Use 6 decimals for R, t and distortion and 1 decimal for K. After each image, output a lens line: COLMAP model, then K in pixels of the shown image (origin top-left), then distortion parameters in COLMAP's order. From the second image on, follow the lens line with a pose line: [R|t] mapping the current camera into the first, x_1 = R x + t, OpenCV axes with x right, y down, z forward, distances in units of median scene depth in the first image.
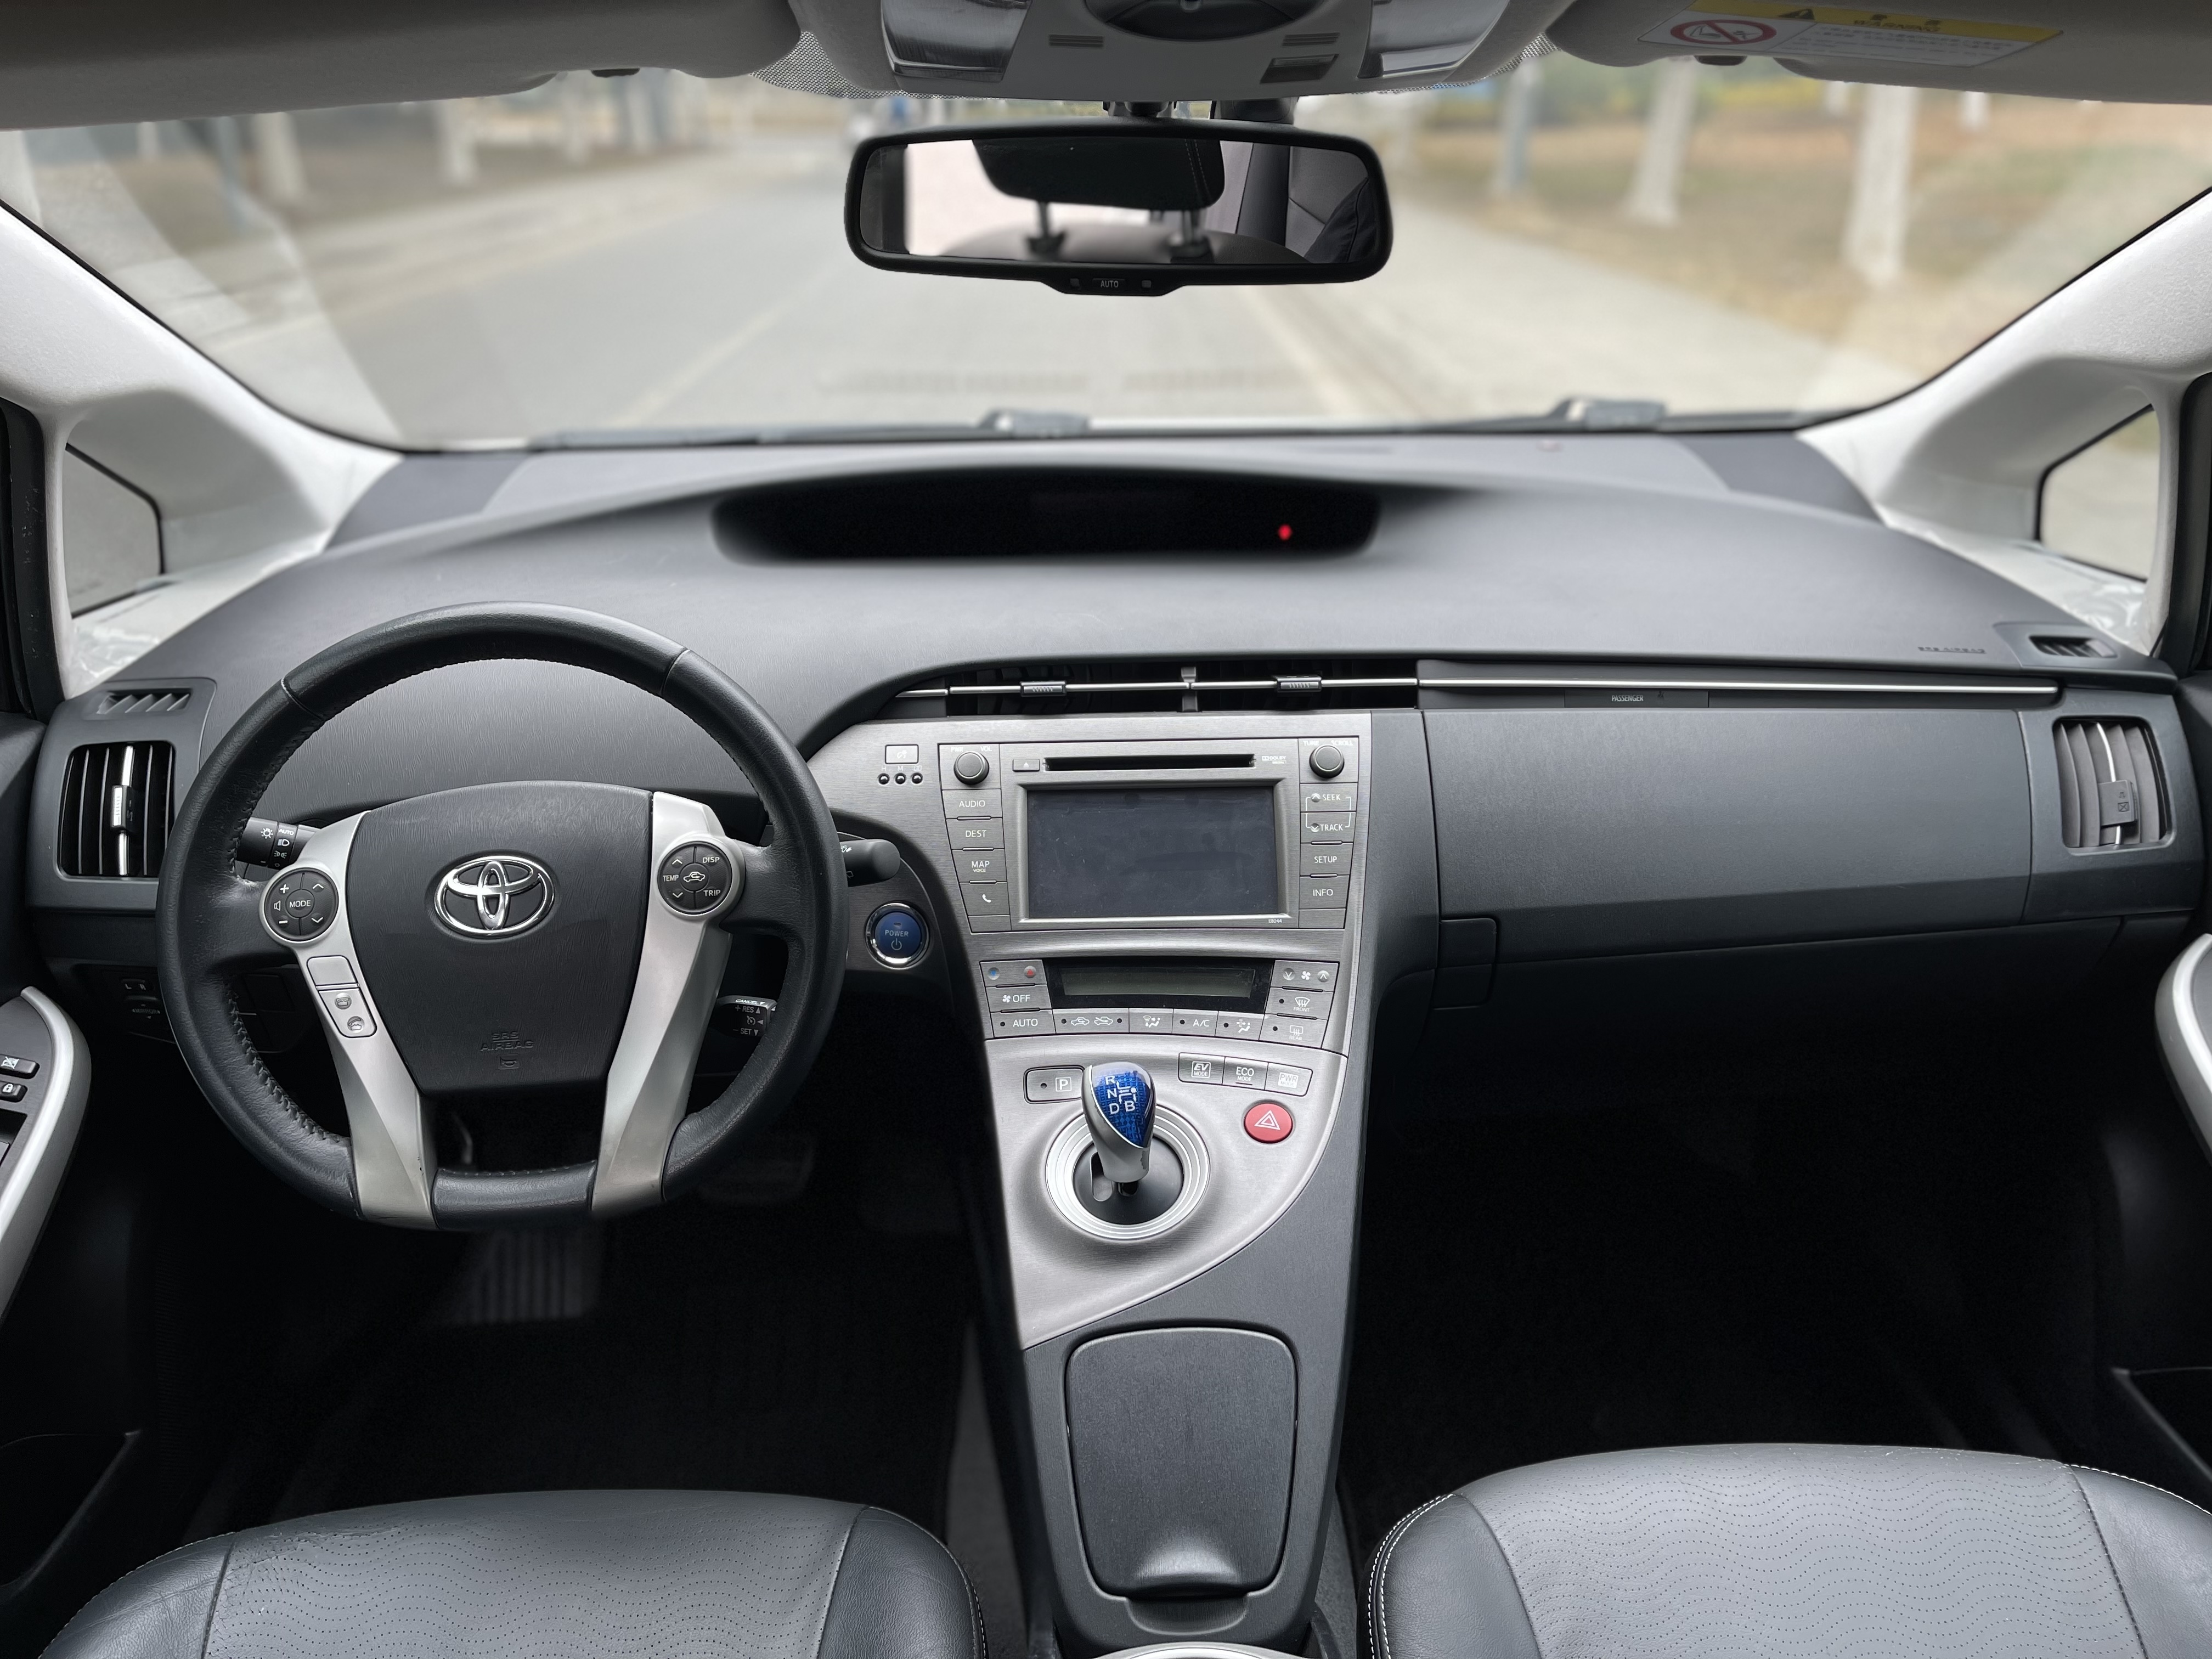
lens RADIAL K [[1660.9, 0, 1114.6], [0, 1660.9, 820.5], [0, 0, 1]] dist [0.209044, -0.471538]
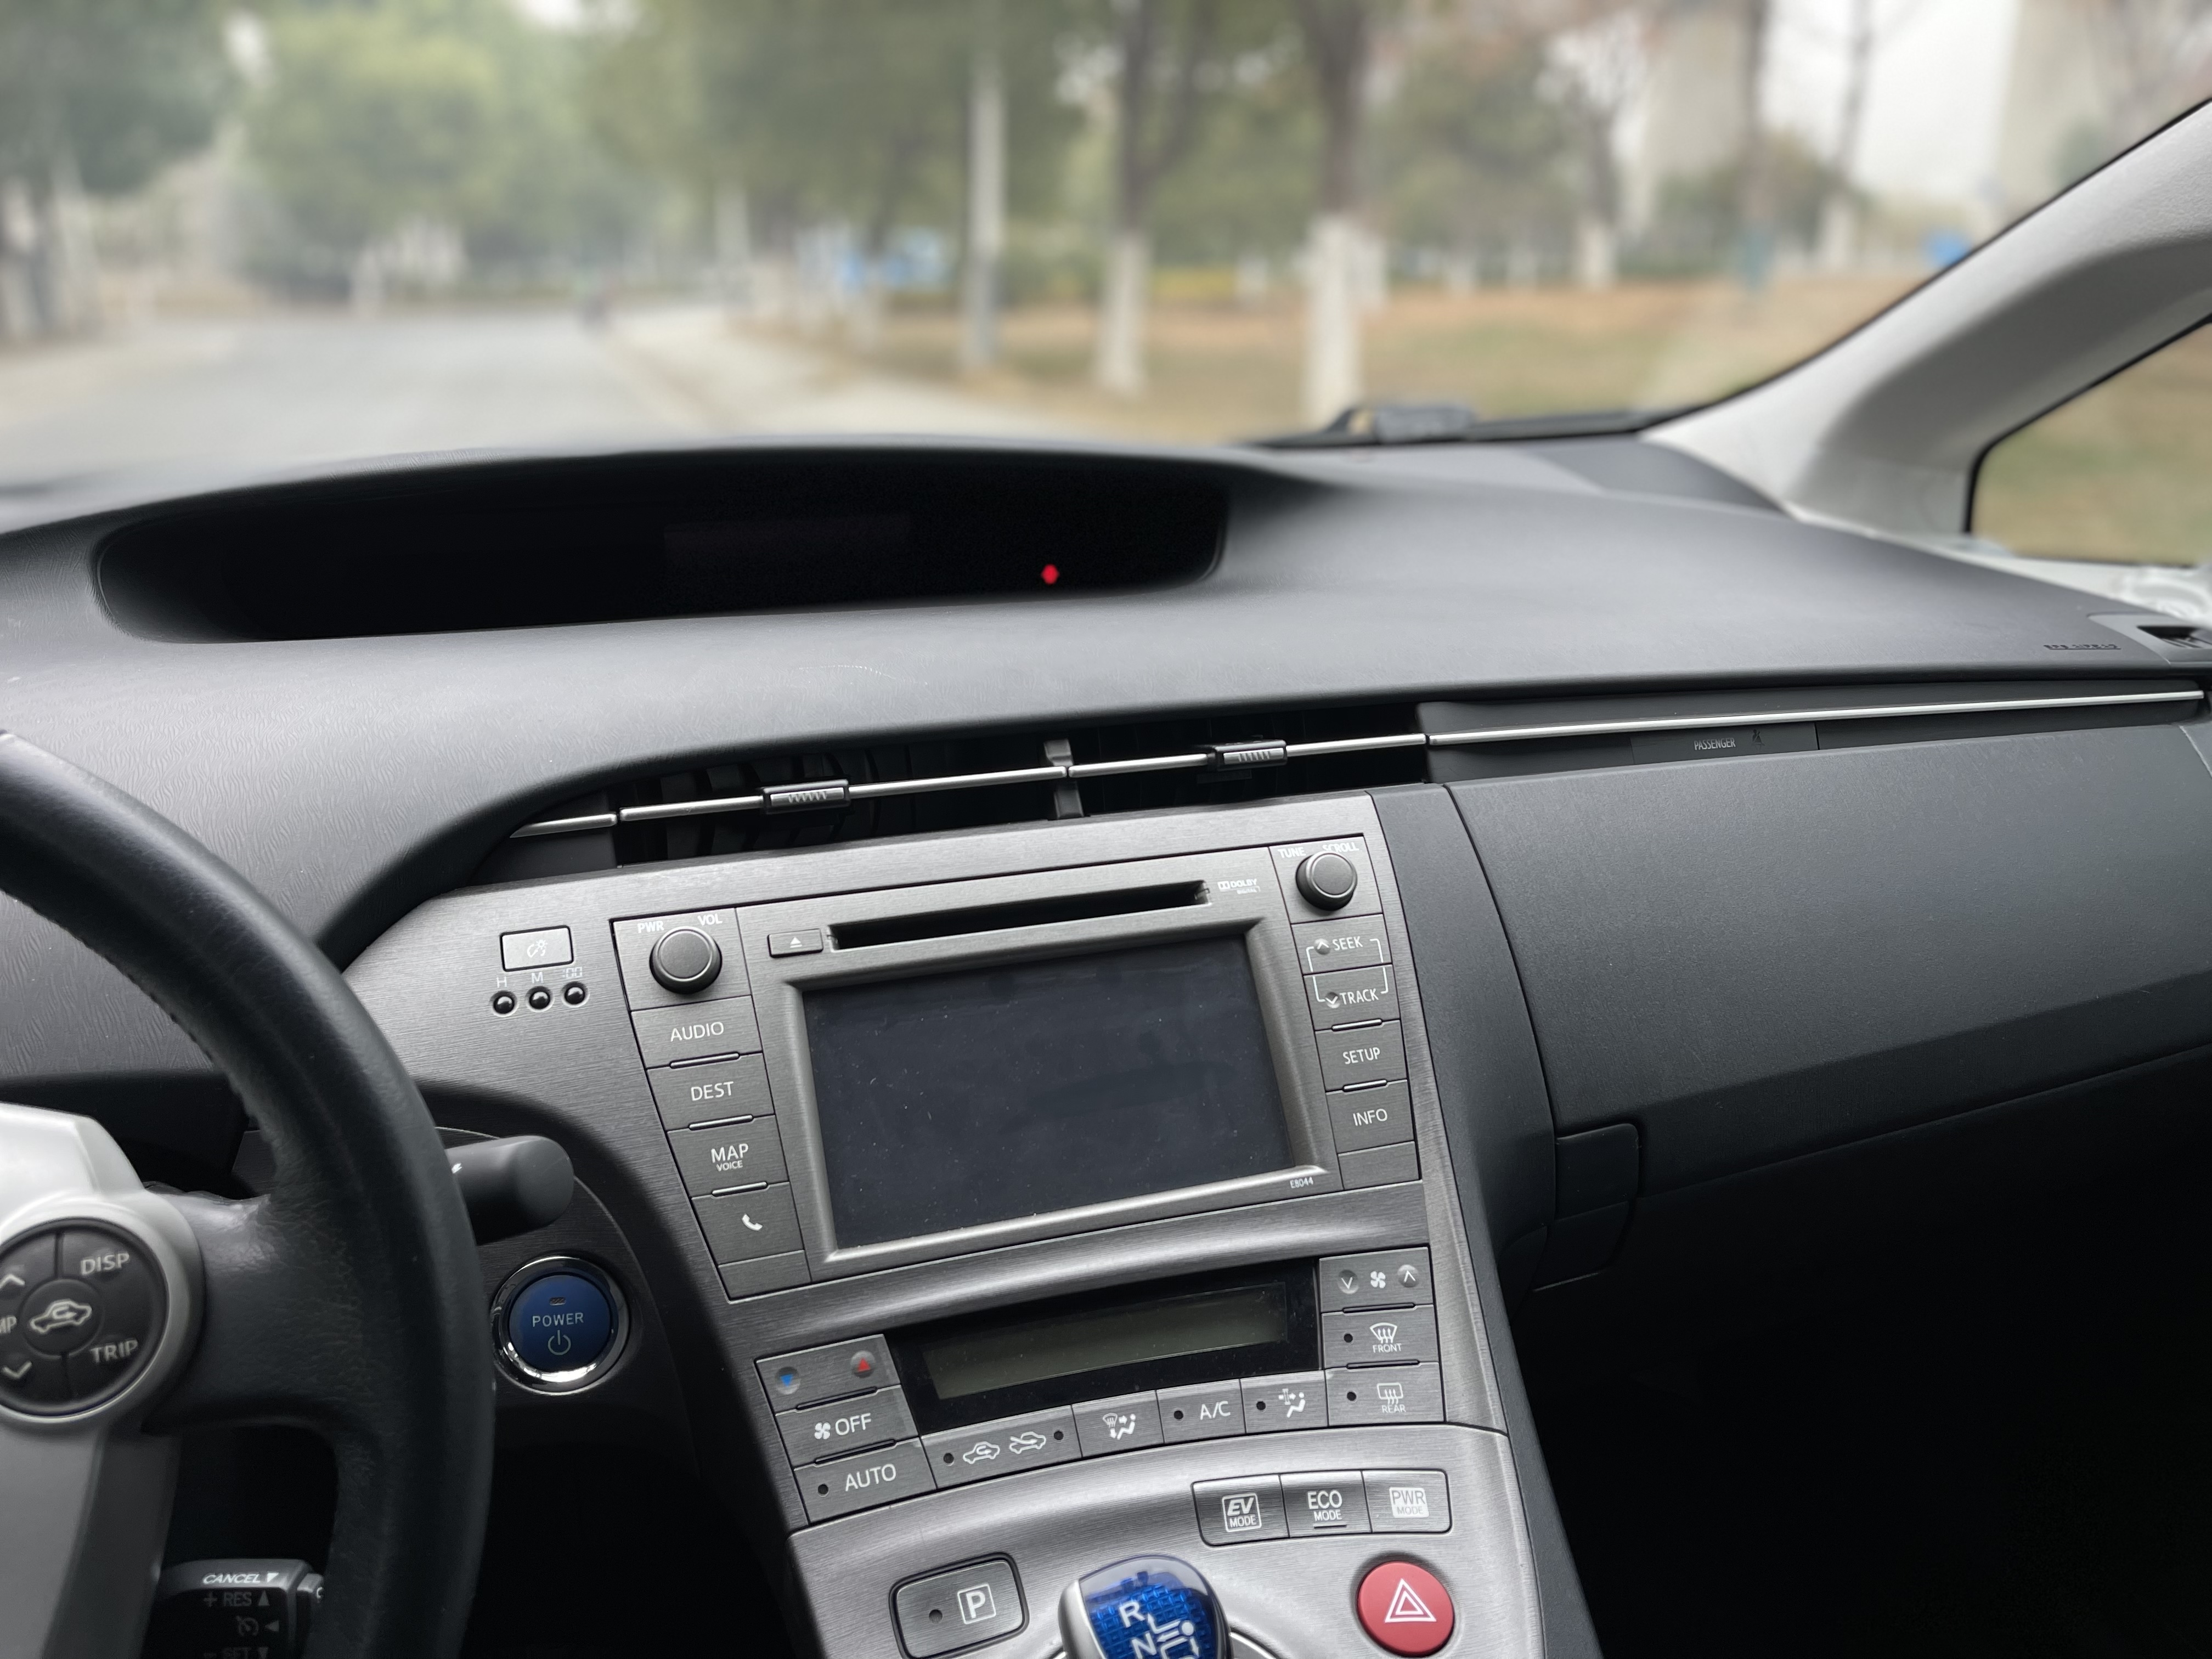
lens RADIAL K [[1681.3, 0, 1106.0], [0, 1681.3, 829.5], [0, 0, 1]] dist [0.075177, -0.085471]
pose [[0.956402, -0.085785, 0.279170, -0.104358], [0.111827, 0.990606, -0.078707, -0.016303], [-0.269795, 0.106494, 0.957011, 0.473726]]
